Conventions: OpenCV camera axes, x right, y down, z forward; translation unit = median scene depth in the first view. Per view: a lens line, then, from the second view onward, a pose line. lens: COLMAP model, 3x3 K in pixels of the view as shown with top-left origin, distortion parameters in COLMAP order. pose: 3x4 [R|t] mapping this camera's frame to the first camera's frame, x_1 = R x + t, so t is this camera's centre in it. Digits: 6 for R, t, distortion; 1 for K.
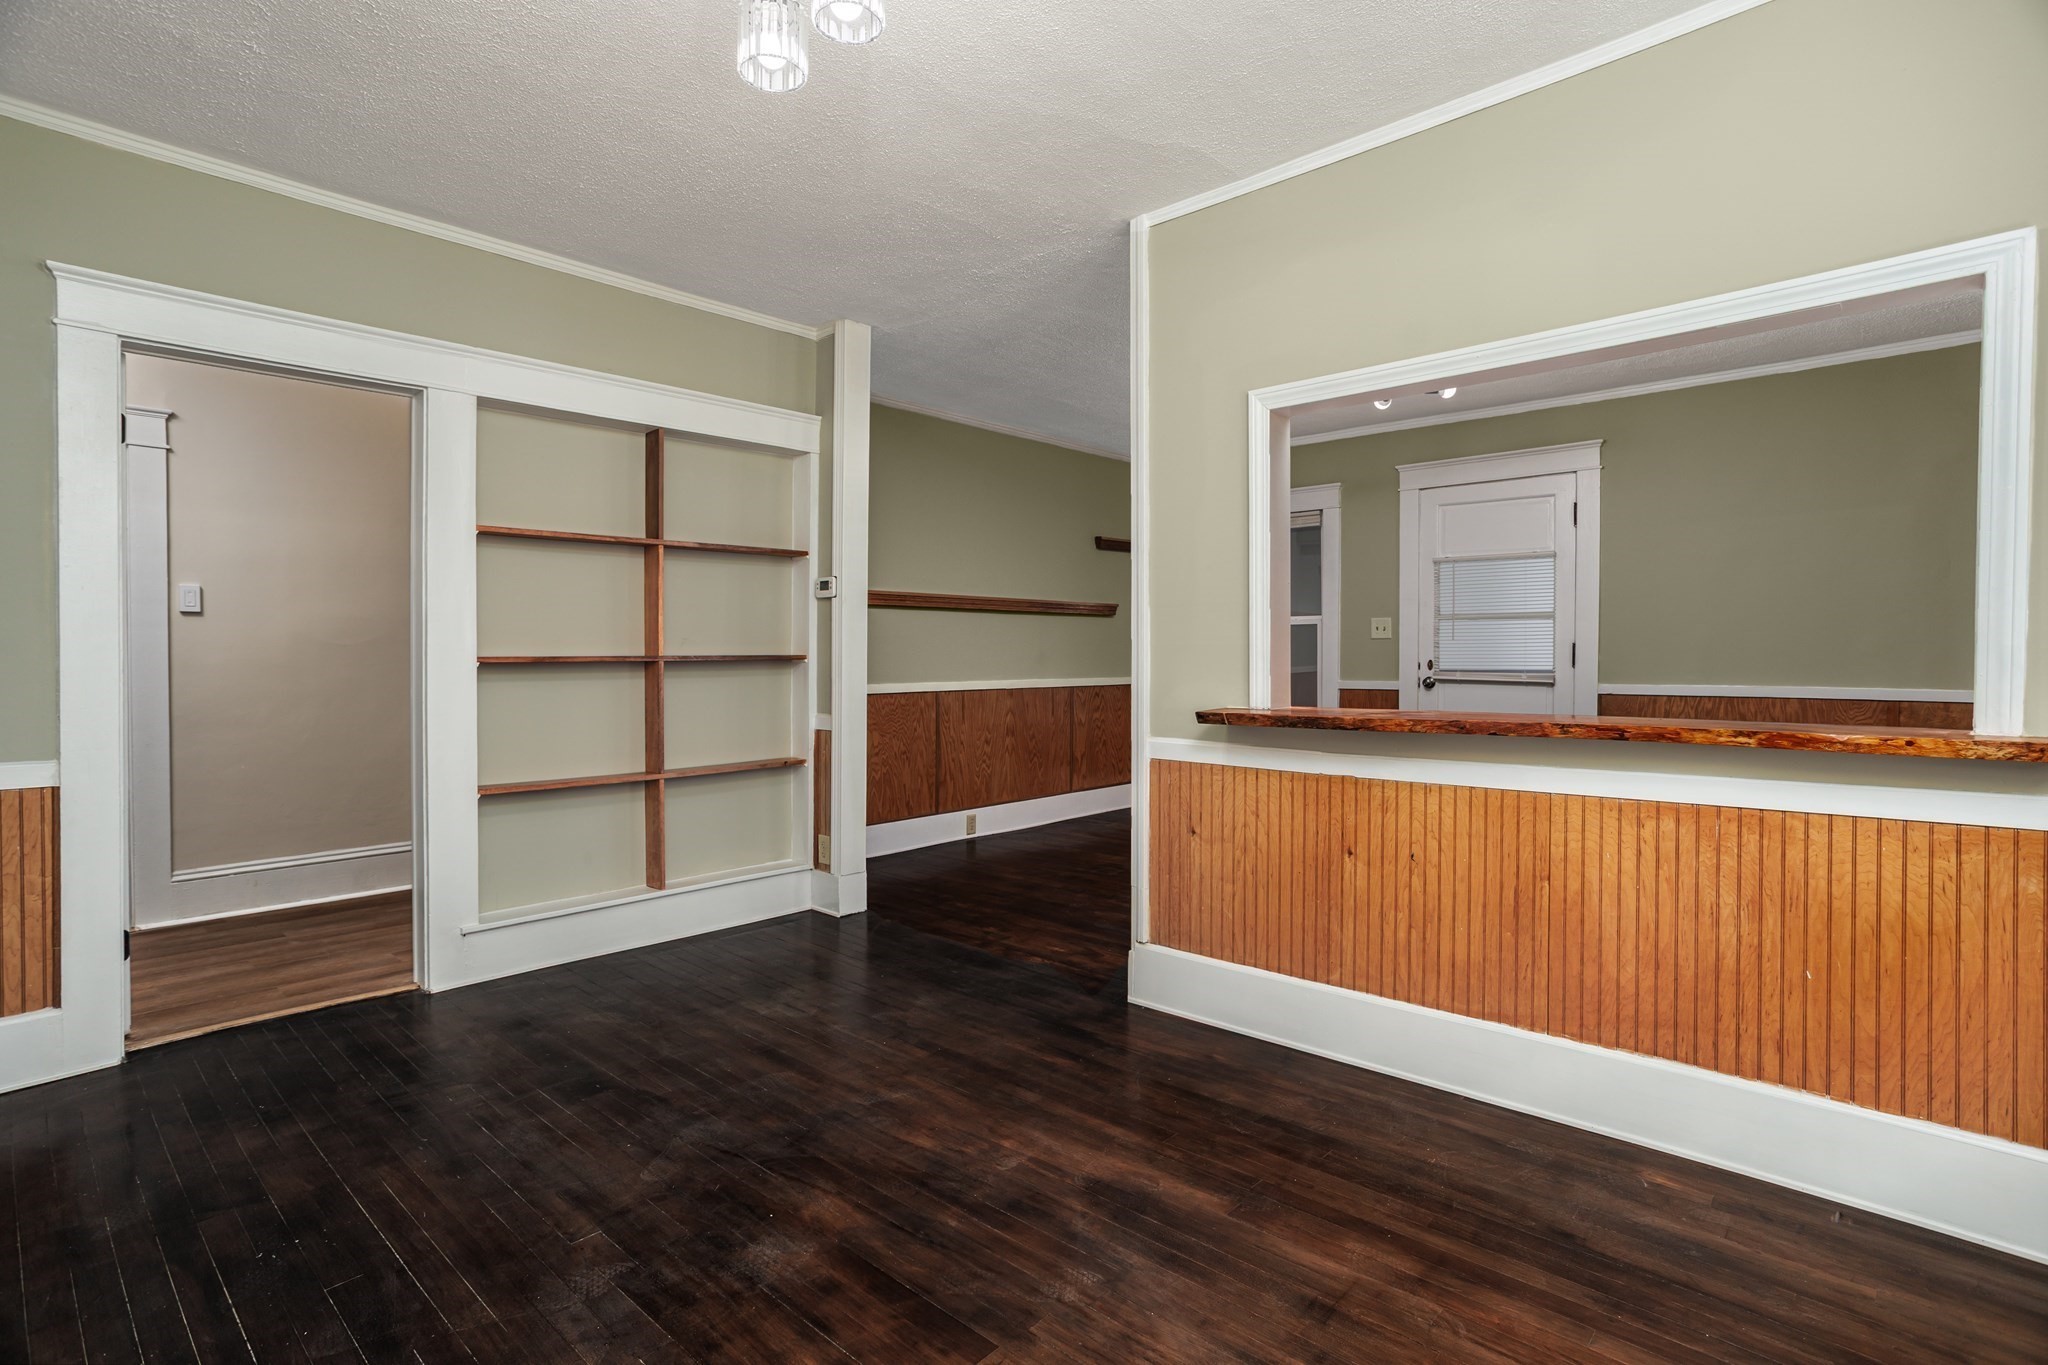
lens RADIAL K [[996.8, 0, 1041.2], [0, 996.8, 659.1], [0, 0, 1]] dist [-0.049986, 0.027893]
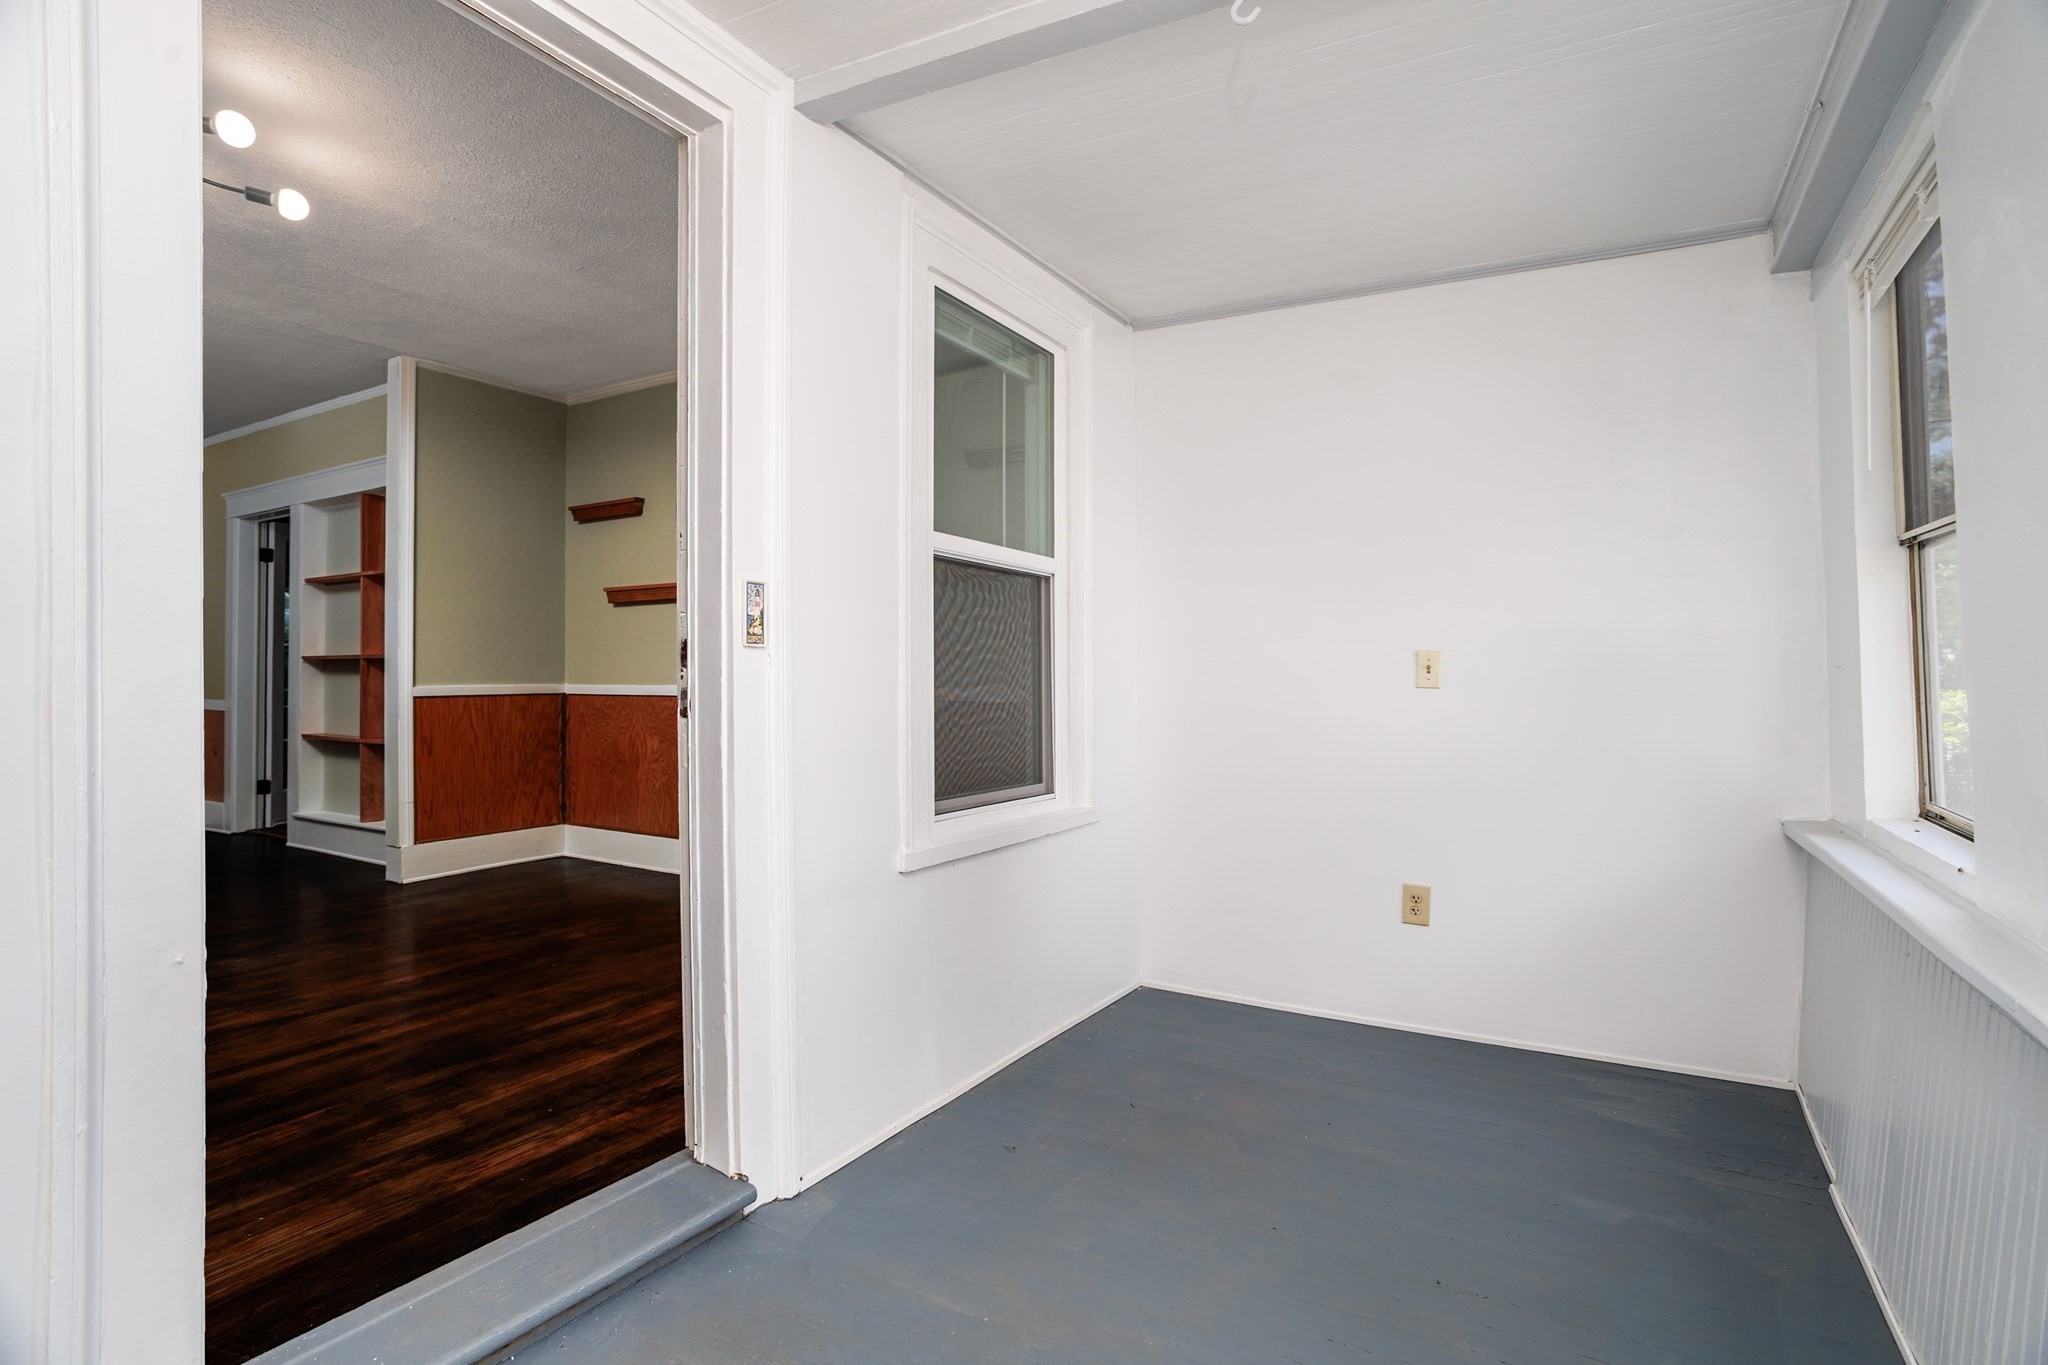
lens RADIAL K [[996.8, 0, 1033.8], [0, 996.8, 641.8], [0, 0, 1]] dist [-0.049986, 0.027893]
pose [[0.197223, -0.030919, -0.979871, 1.444352], [-0.005961, 0.999446, -0.032737, 0.022878], [0.980341, 0.012298, 0.196929, 2.053485]]
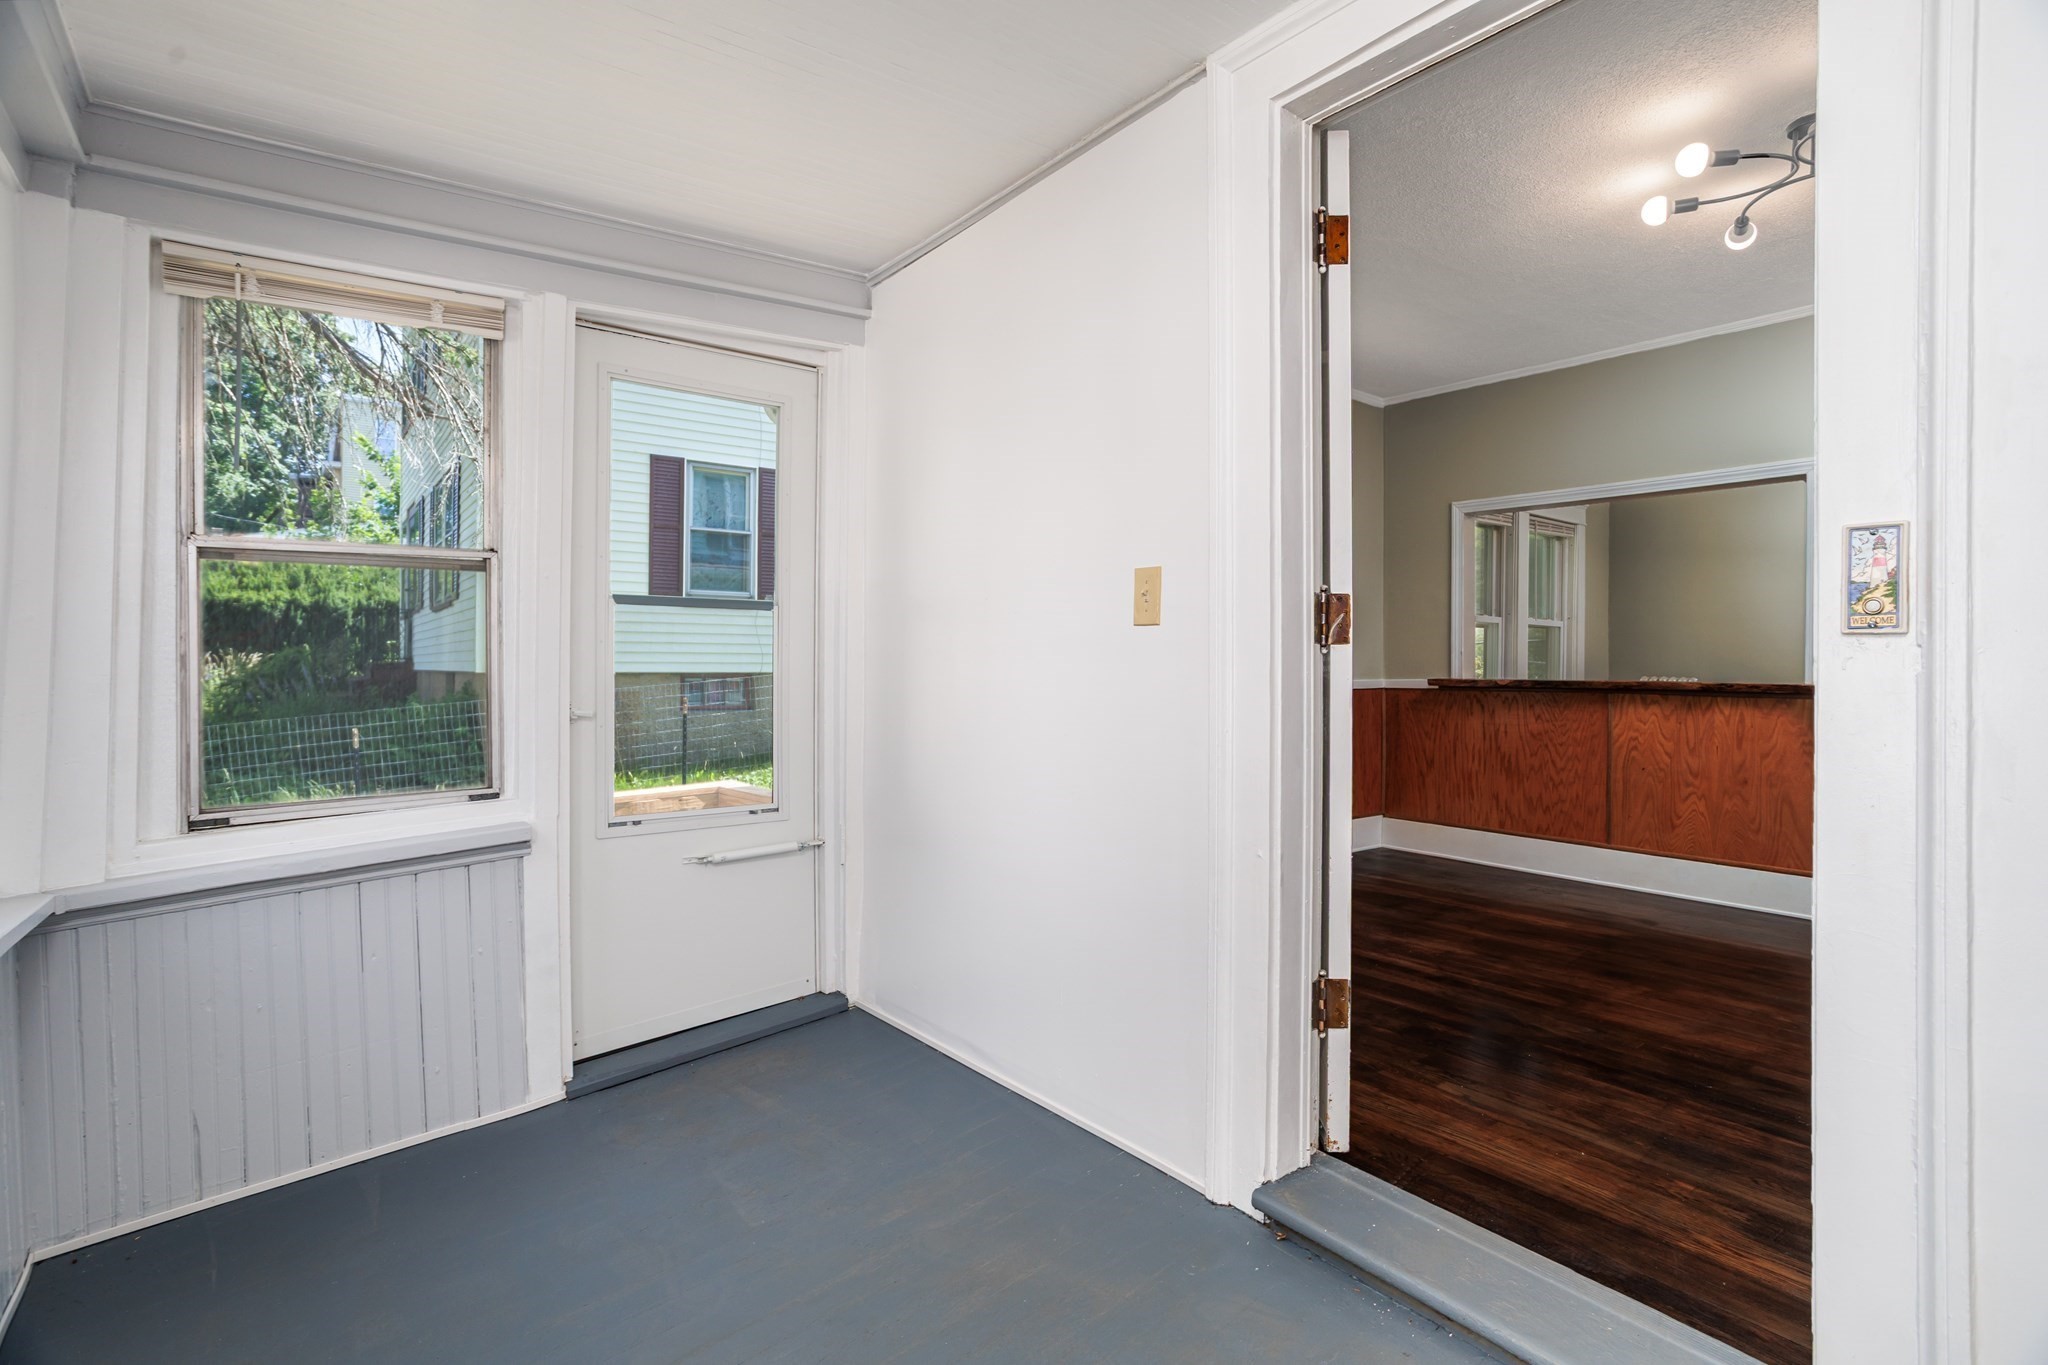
lens RADIAL K [[996.8, 0, 1035.7], [0, 996.8, 668.9], [0, 0, 1]] dist [-0.049986, 0.027893]
pose [[-0.984278, -0.005815, 0.176533, 1.022470], [-0.004284, 0.999950, 0.009056, 0.017406], [-0.176577, 0.008157, -0.984253, 2.436648]]
